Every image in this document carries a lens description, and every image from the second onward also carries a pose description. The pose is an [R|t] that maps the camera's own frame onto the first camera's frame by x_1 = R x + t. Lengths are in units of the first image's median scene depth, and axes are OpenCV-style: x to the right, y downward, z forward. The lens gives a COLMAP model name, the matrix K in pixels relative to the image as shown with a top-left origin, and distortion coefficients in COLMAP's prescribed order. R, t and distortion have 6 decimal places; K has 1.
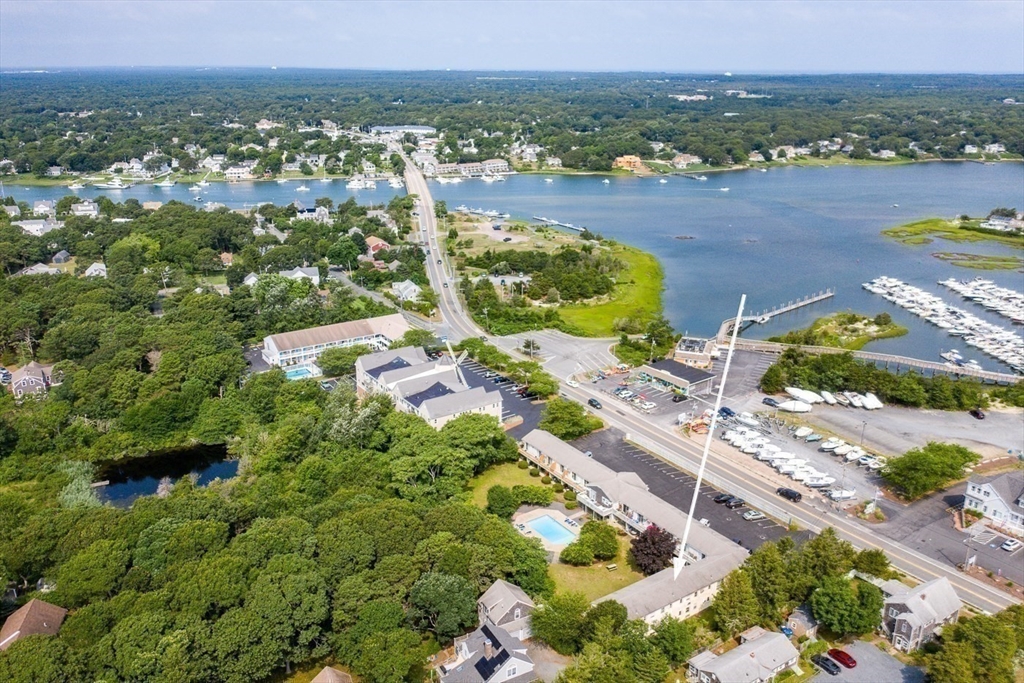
lens RADIAL K [[816.0, 0, 511.8], [0, 816.0, 342.3], [0, 0, 1]] dist [-0.014440, 0.013493]
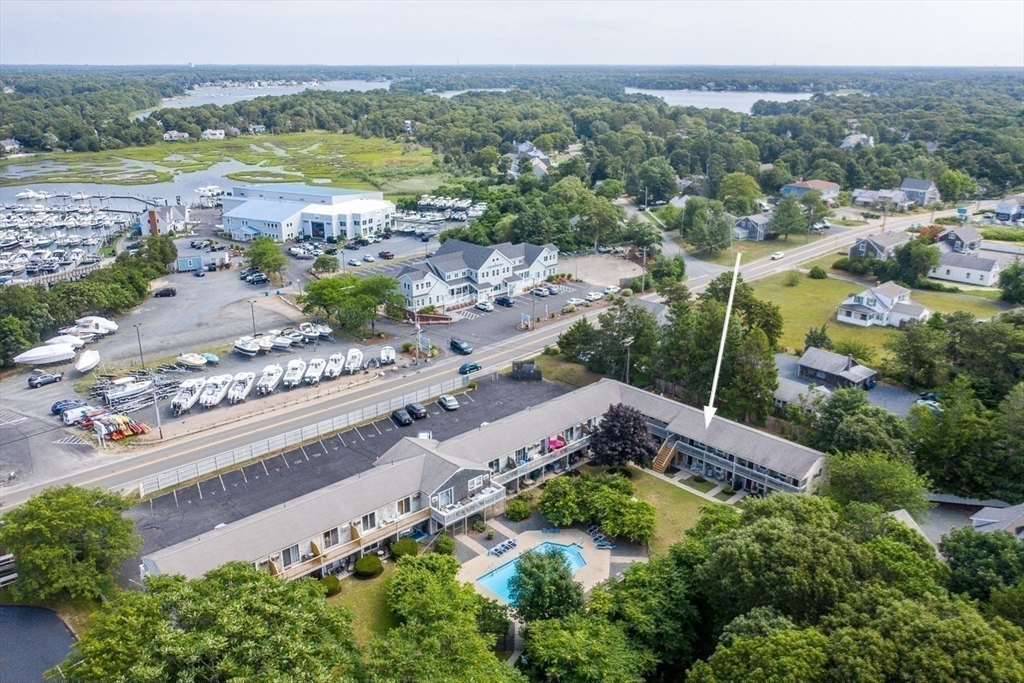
lens RADIAL K [[816.0, 0, 510.7], [0, 816.0, 344.9], [0, 0, 1]] dist [-0.014440, 0.013493]
pose [[-0.160399, -0.322189, 0.932988, -0.224828], [0.318471, 0.877782, 0.357876, -0.041431], [-0.934264, 0.354533, -0.038188, 0.617931]]
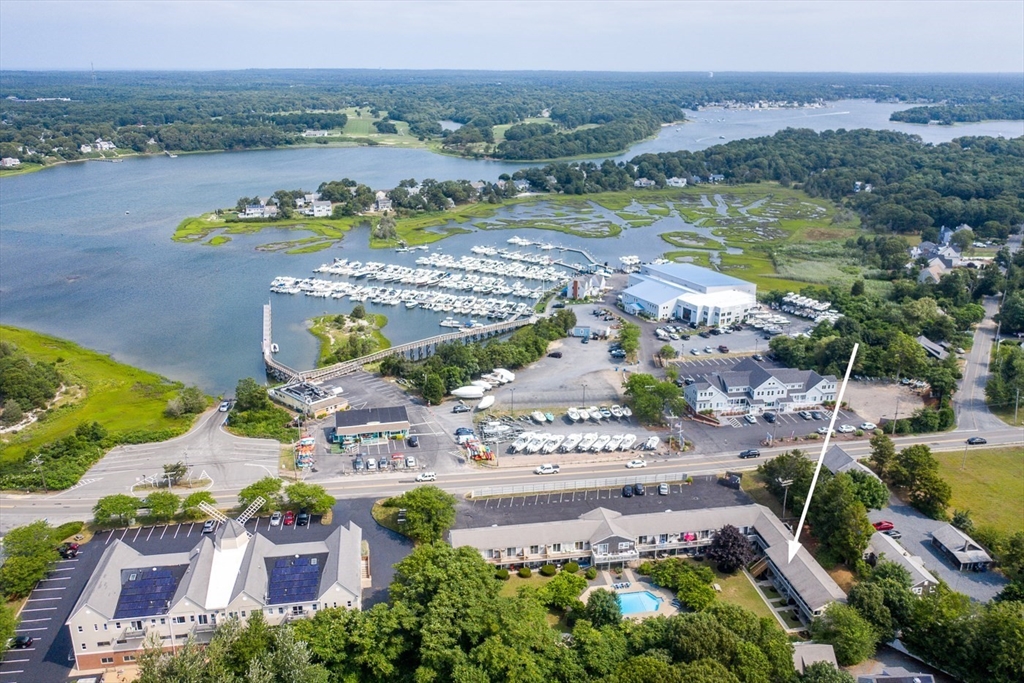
lens RADIAL K [[816.0, 0, 510.4], [0, 816.0, 339.8], [0, 0, 1]] dist [-0.014440, 0.013493]
pose [[0.417178, -0.288096, 0.861953, -0.424157], [0.287028, 0.941650, 0.175815, -0.141700], [-0.862310, 0.174058, 0.475527, 0.404631]]
